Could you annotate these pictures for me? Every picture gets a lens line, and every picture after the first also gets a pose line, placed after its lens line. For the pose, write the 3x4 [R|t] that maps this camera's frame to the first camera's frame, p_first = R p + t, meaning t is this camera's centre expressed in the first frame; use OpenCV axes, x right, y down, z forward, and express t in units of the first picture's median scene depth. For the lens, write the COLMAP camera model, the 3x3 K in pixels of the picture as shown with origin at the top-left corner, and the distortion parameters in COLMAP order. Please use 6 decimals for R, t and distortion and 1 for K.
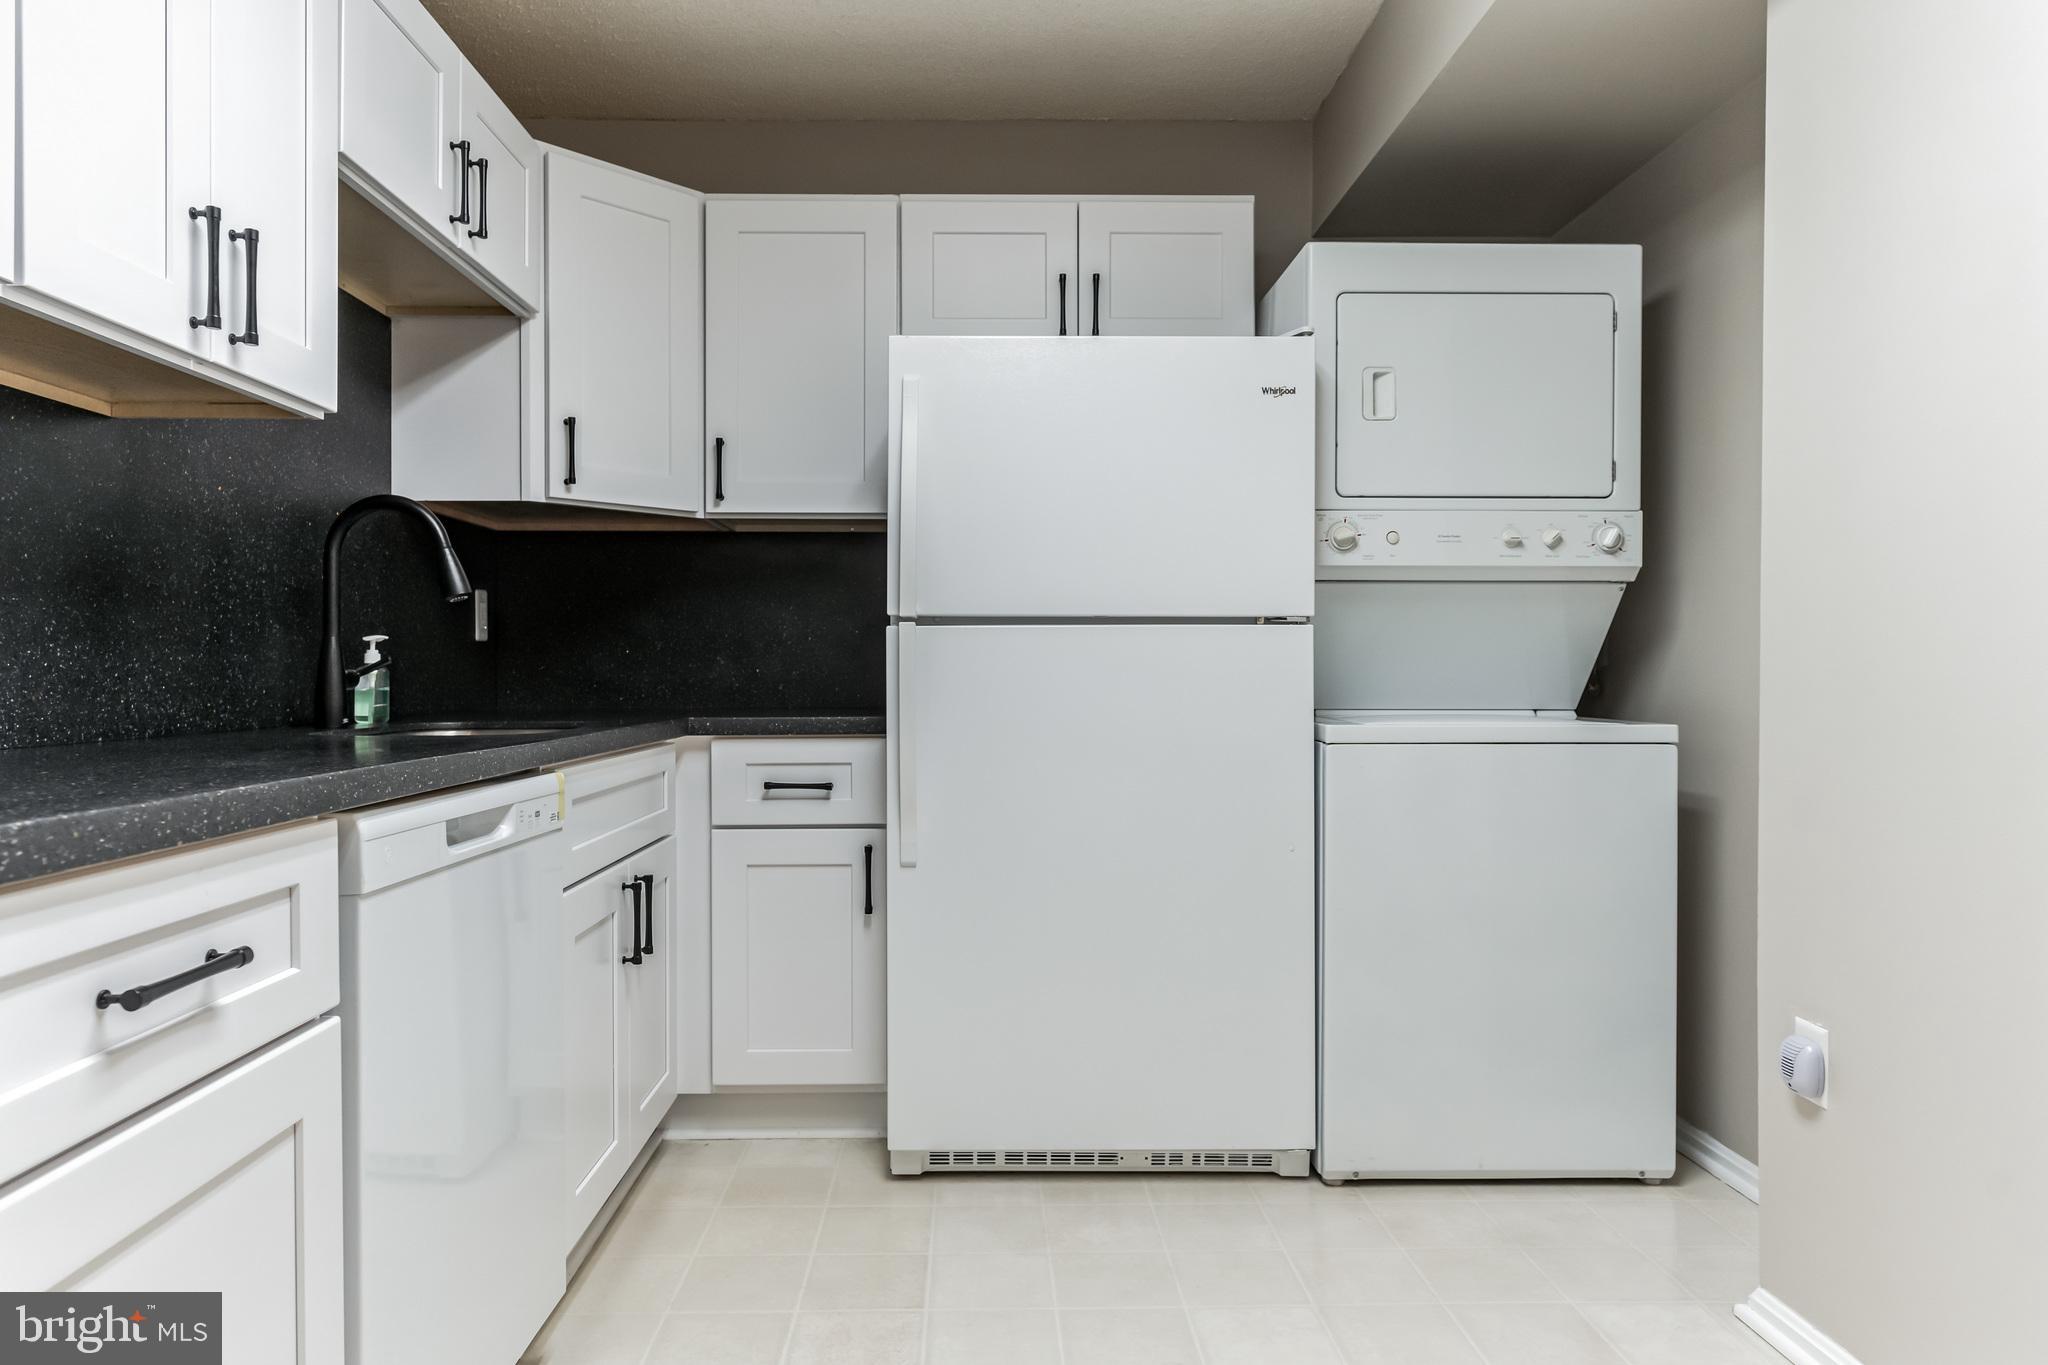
lens RADIAL K [[1290.1, 0, 1024.0], [0, 1290.1, 682.5], [0, 0, 1]] dist [-0.003657, 0.001238]
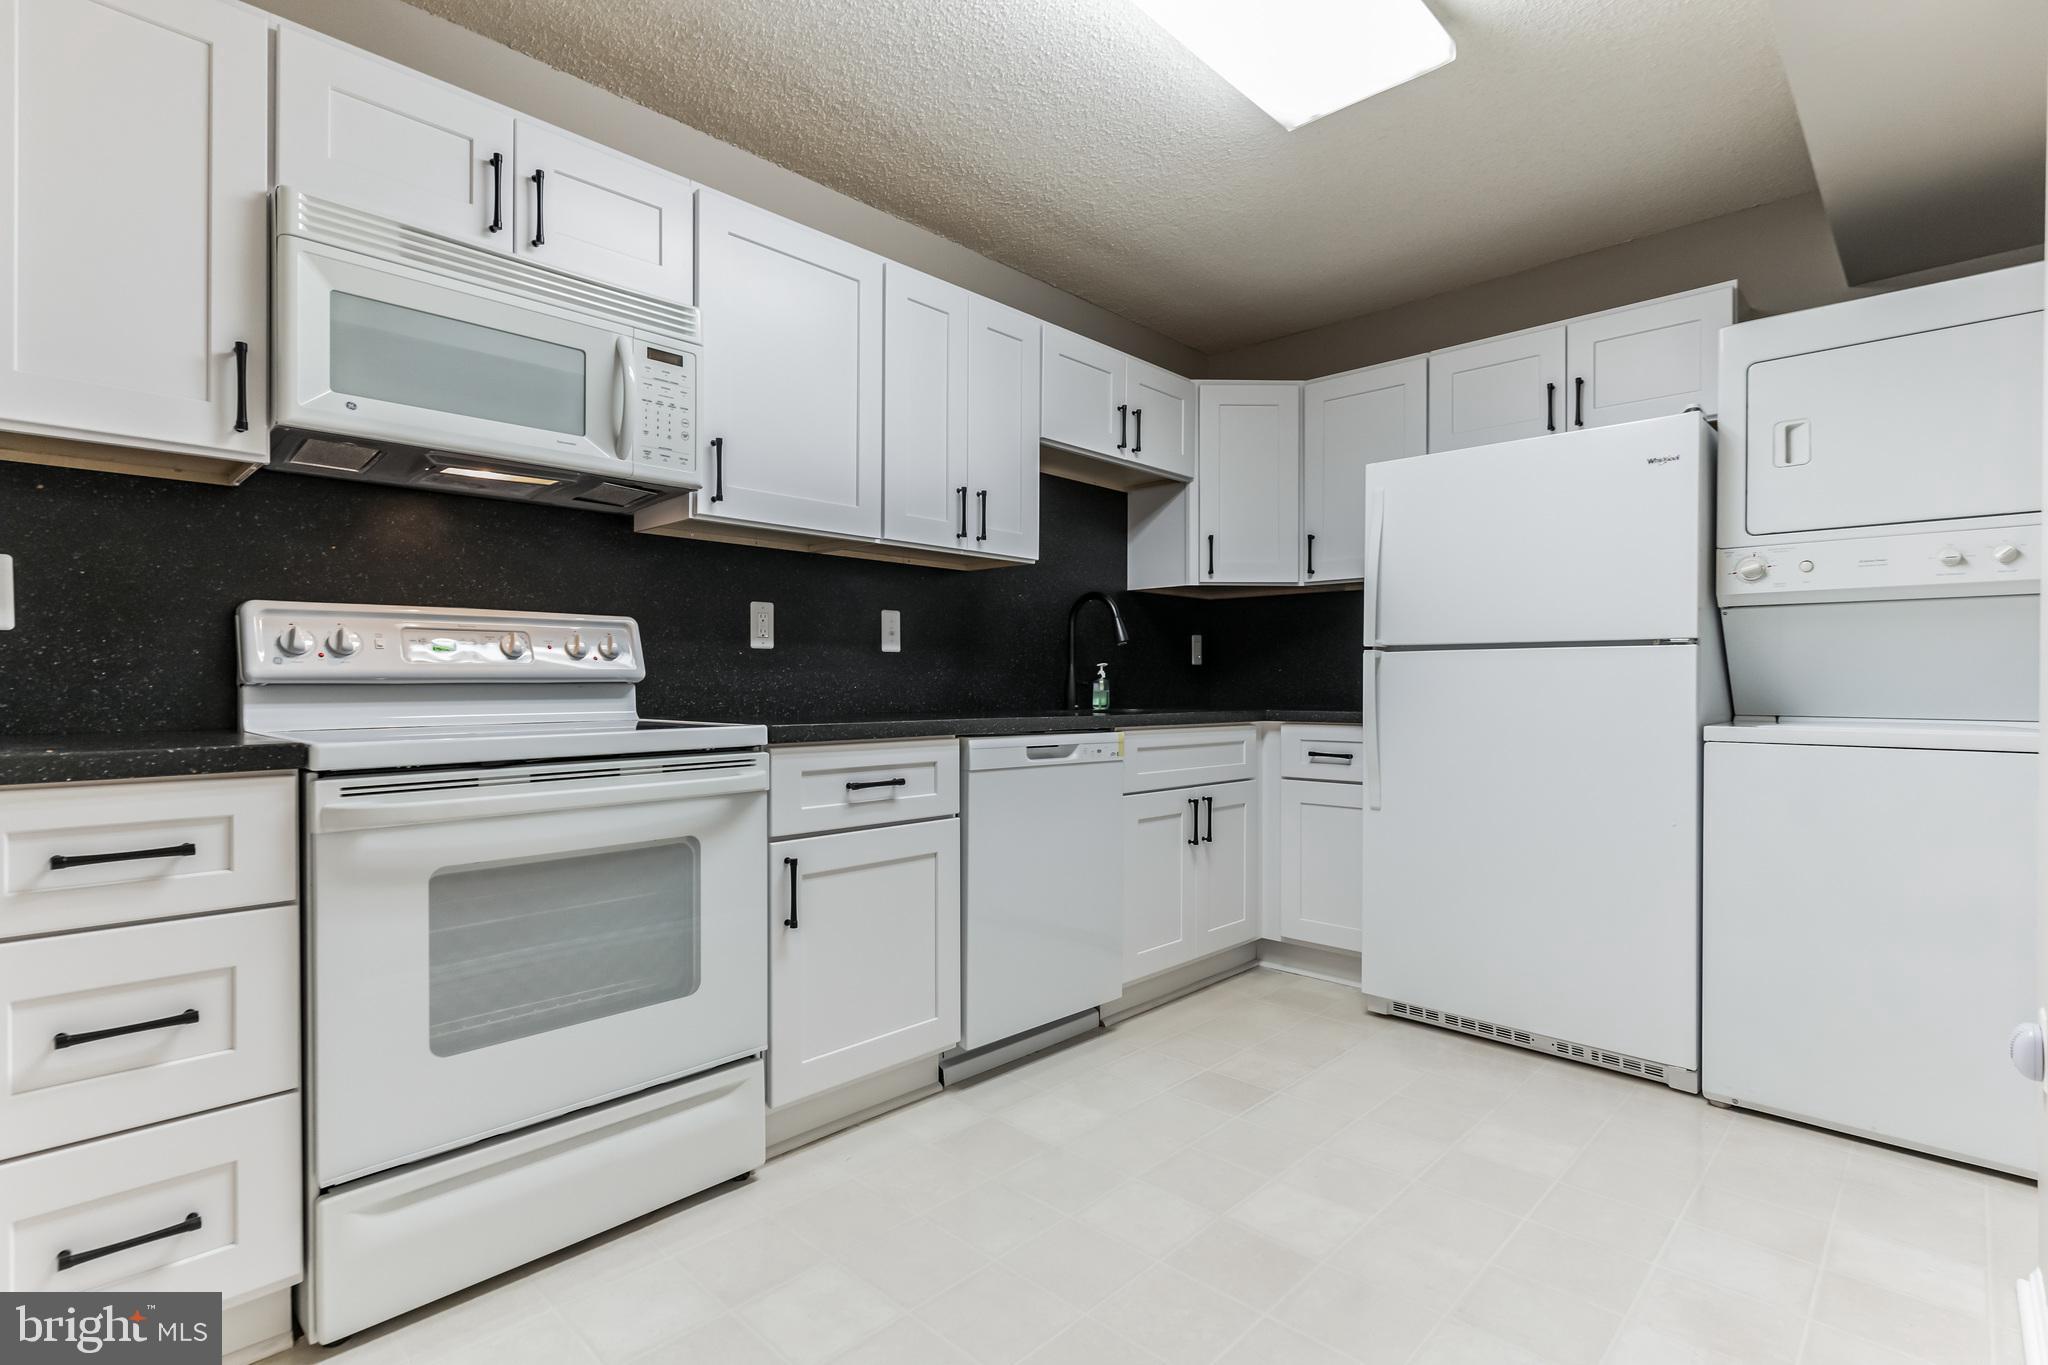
lens RADIAL K [[987.9, 0, 997.3], [0, 987.9, 683.8], [0, 0, 1]] dist [0.002102, -0.000262]
pose [[0.694394, 0.001867, -0.719592, 0.429565], [-0.009150, 0.999939, -0.006235, 0.004798], [0.719537, 0.010914, 0.694369, -0.134549]]
